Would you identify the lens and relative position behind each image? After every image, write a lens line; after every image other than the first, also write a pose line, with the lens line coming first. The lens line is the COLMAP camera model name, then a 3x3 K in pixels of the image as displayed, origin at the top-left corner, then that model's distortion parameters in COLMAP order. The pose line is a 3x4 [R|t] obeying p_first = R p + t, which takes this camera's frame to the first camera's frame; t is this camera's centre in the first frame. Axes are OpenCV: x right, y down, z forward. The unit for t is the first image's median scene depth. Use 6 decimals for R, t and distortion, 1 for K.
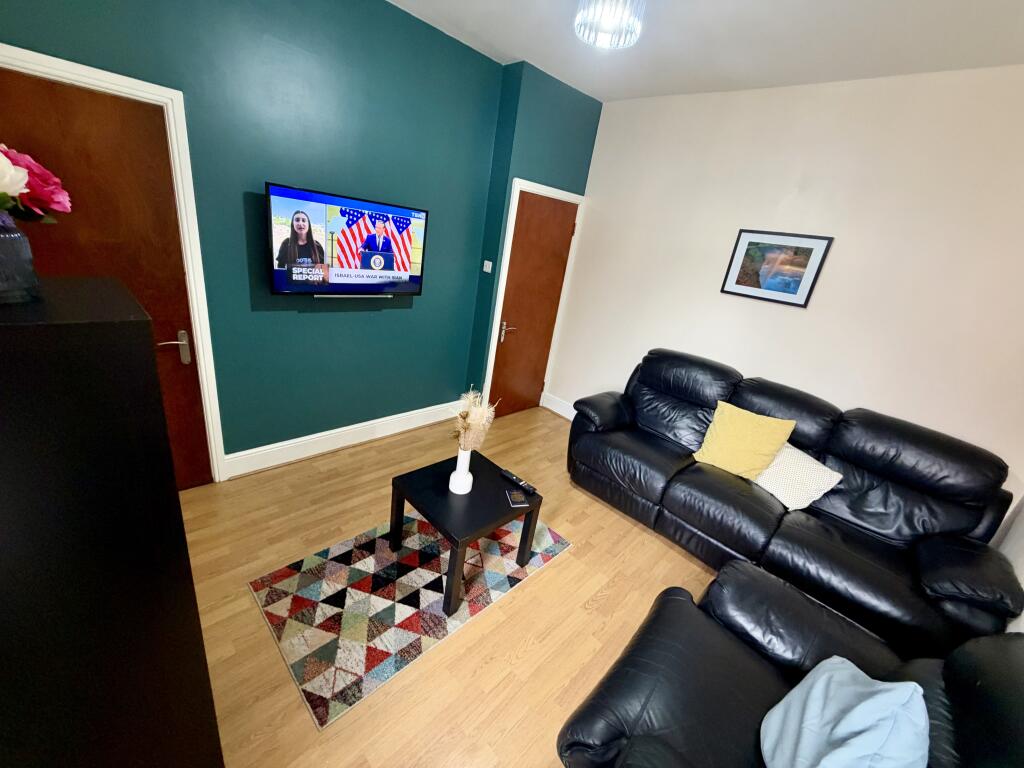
lens RADIAL K [[407.2, 0, 510.4], [0, 407.2, 384.5], [0, 0, 1]] dist [-0.003006, -0.000261]
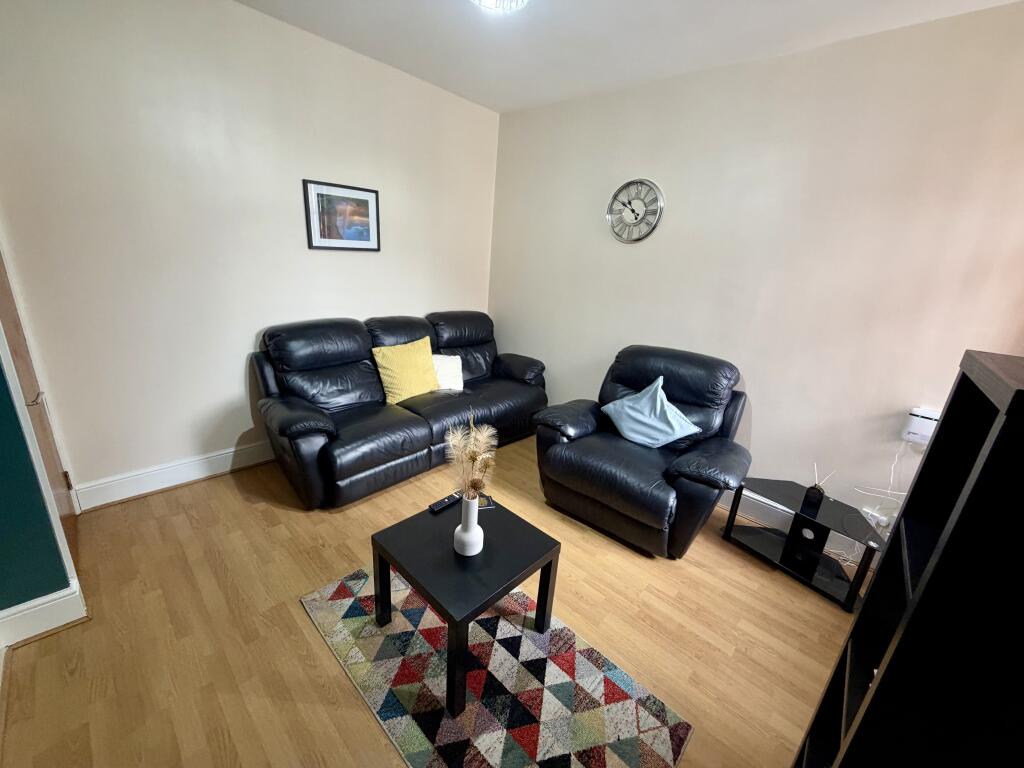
lens RADIAL K [[407.2, 0, 510.3], [0, 407.2, 382.5], [0, 0, 1]] dist [-0.003006, -0.000261]
pose [[-0.016952, -0.437772, 0.898926, -0.726775], [0.288046, 0.858801, 0.423663, -0.339315], [-0.957467, 0.266114, 0.111540, 0.794664]]
